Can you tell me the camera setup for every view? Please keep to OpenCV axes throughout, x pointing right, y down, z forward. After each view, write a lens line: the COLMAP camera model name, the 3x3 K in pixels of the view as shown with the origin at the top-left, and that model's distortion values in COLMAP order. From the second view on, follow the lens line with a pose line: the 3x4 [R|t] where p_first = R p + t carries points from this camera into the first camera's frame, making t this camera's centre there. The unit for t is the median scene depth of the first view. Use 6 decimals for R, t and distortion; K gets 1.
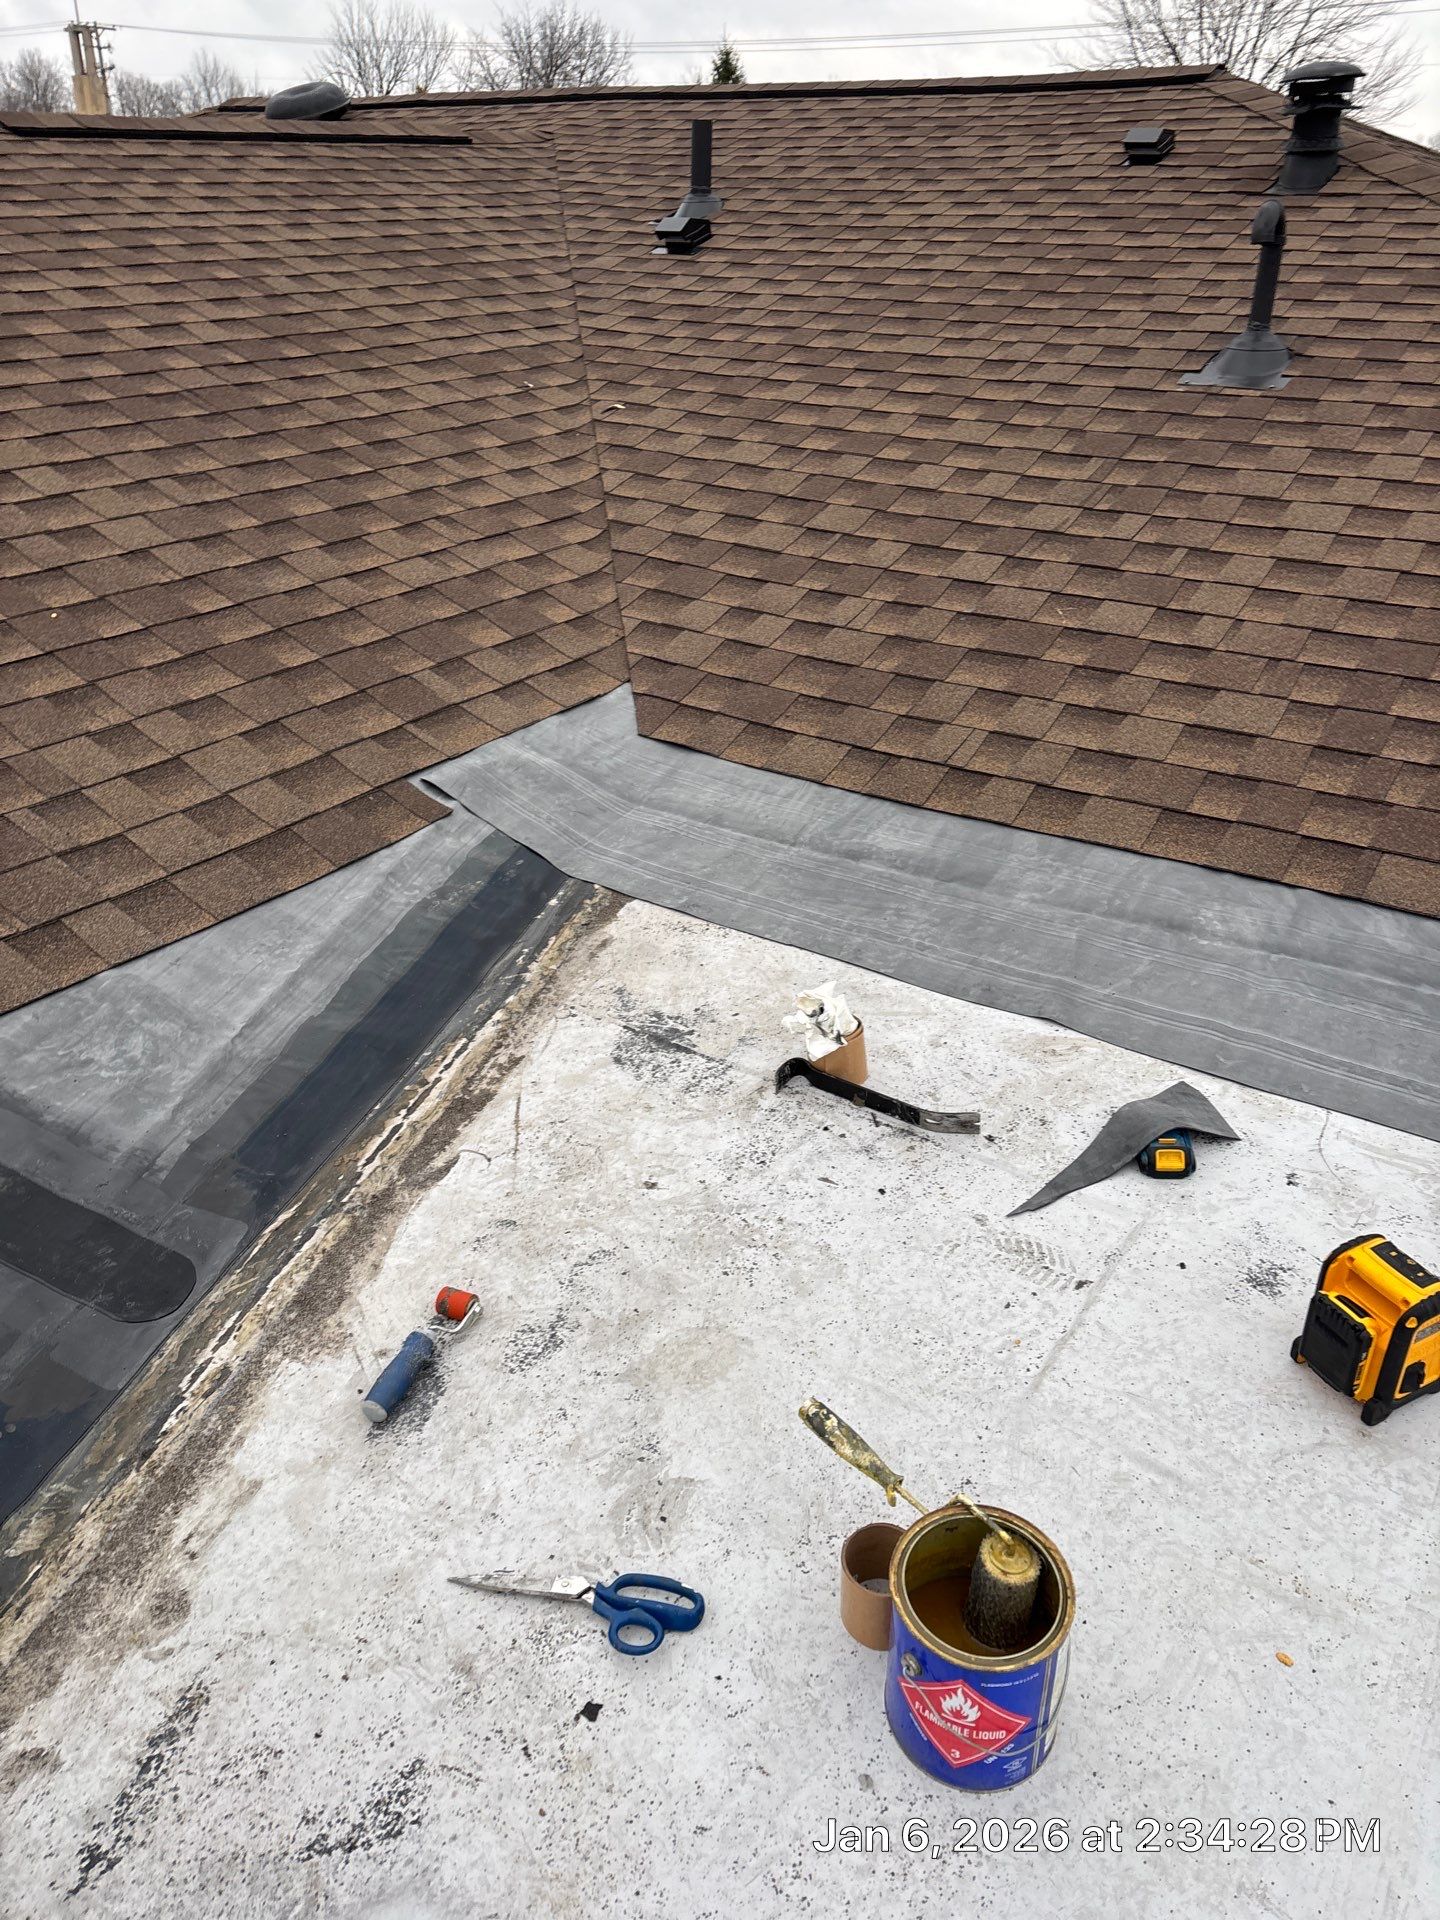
lens RADIAL K [[1452.4, 0, 721.8], [0, 1452.4, 964.9], [0, 0, 1]] dist [0.058484, -0.058398]
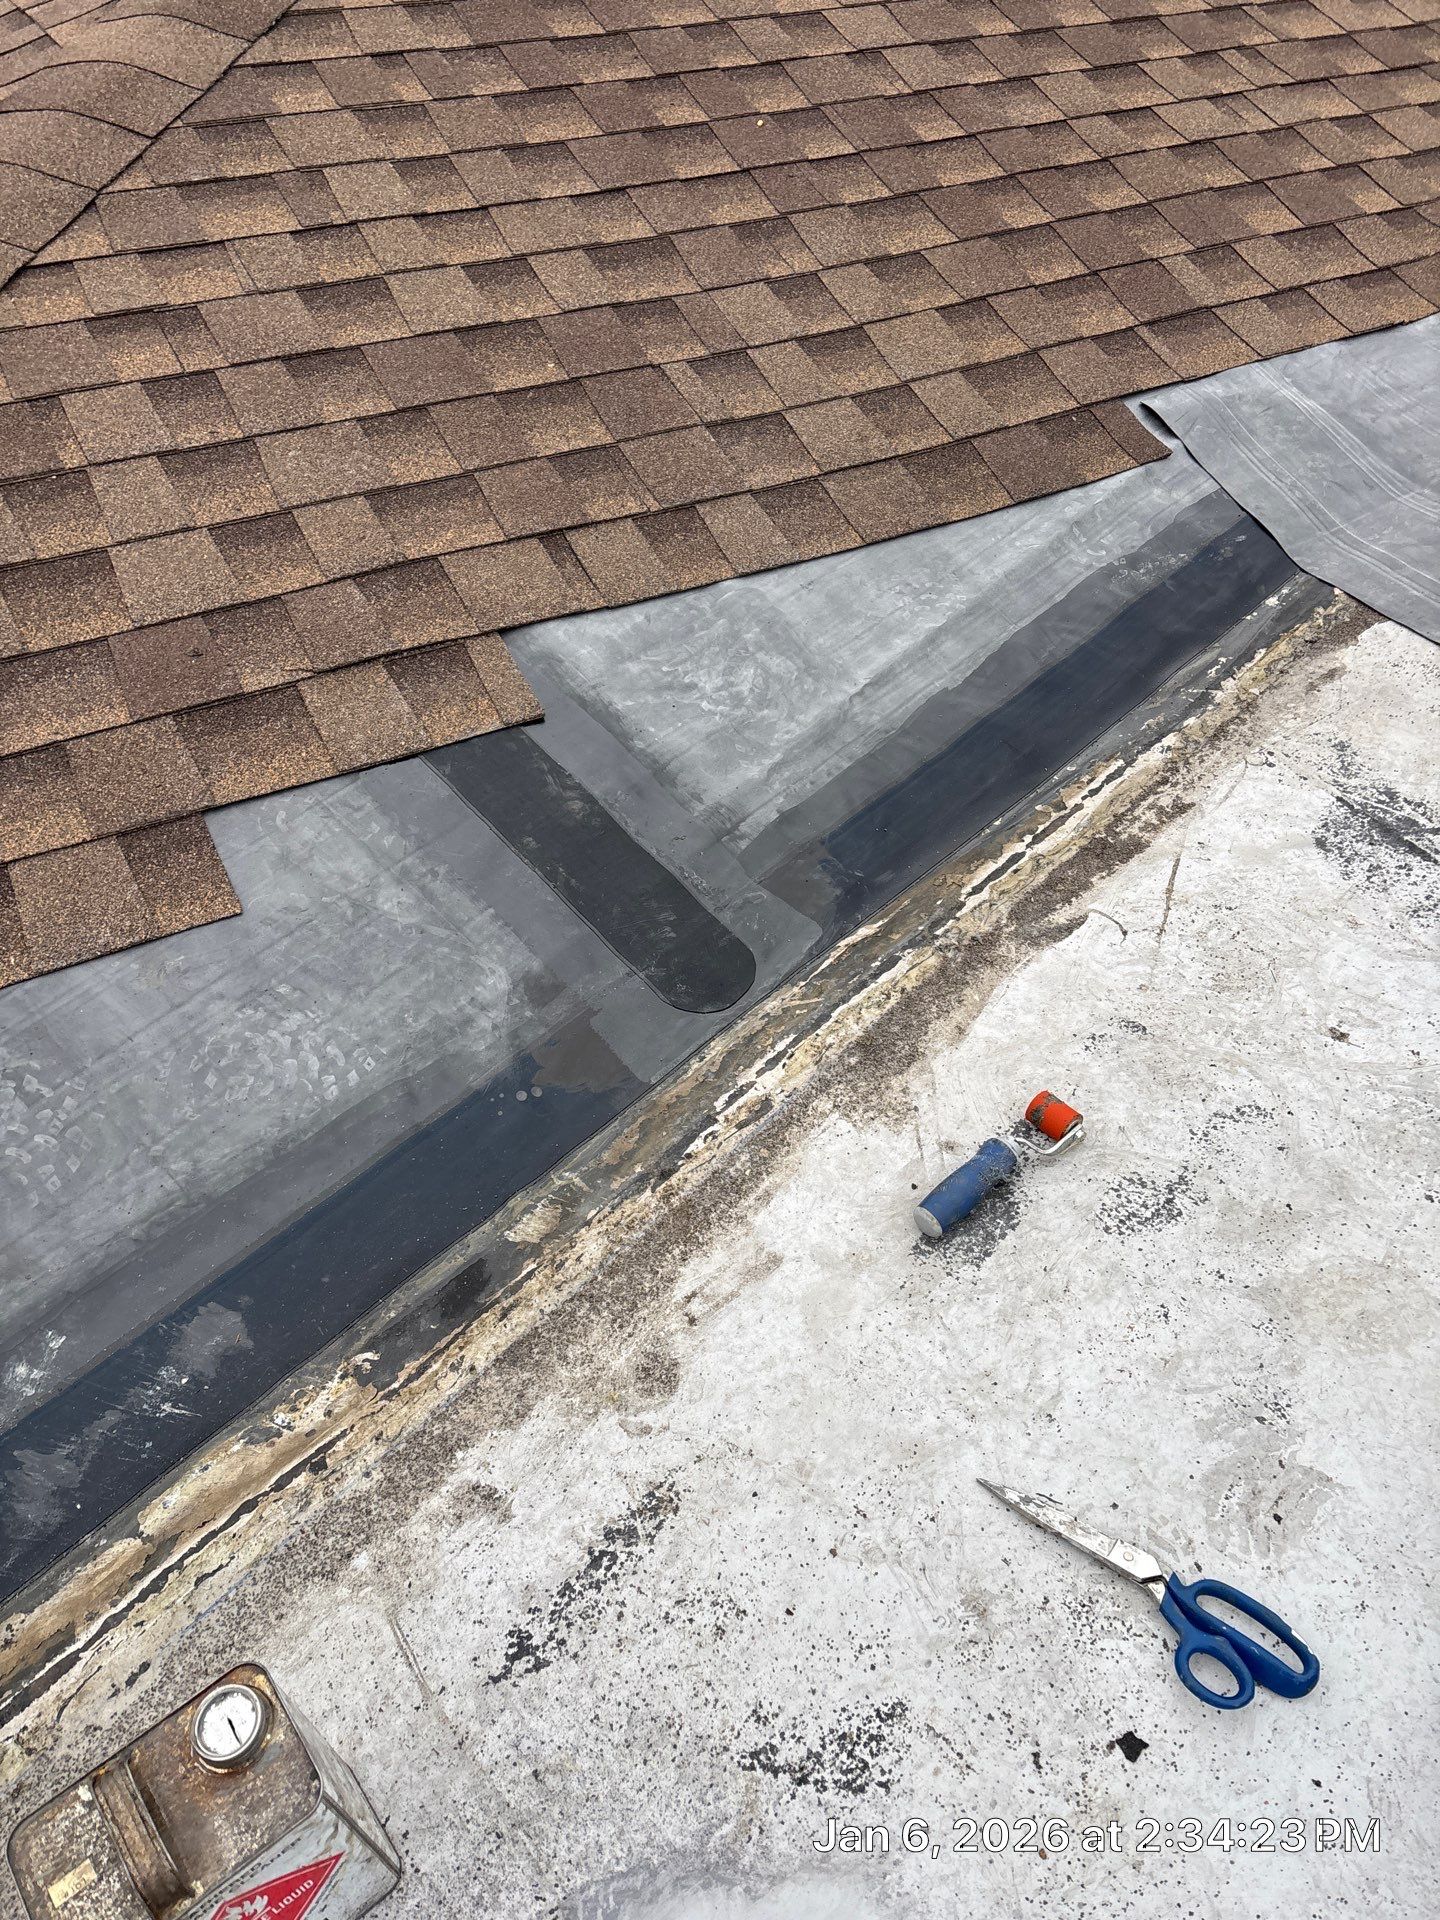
lens RADIAL K [[1452.4, 0, 721.8], [0, 1452.4, 964.9], [0, 0, 1]] dist [0.058484, -0.058398]
pose [[0.904184, 0.292755, -0.311041, -0.108914], [-0.210884, 0.939206, 0.270961, -0.015575], [0.371457, -0.179406, 0.910952, 0.212170]]
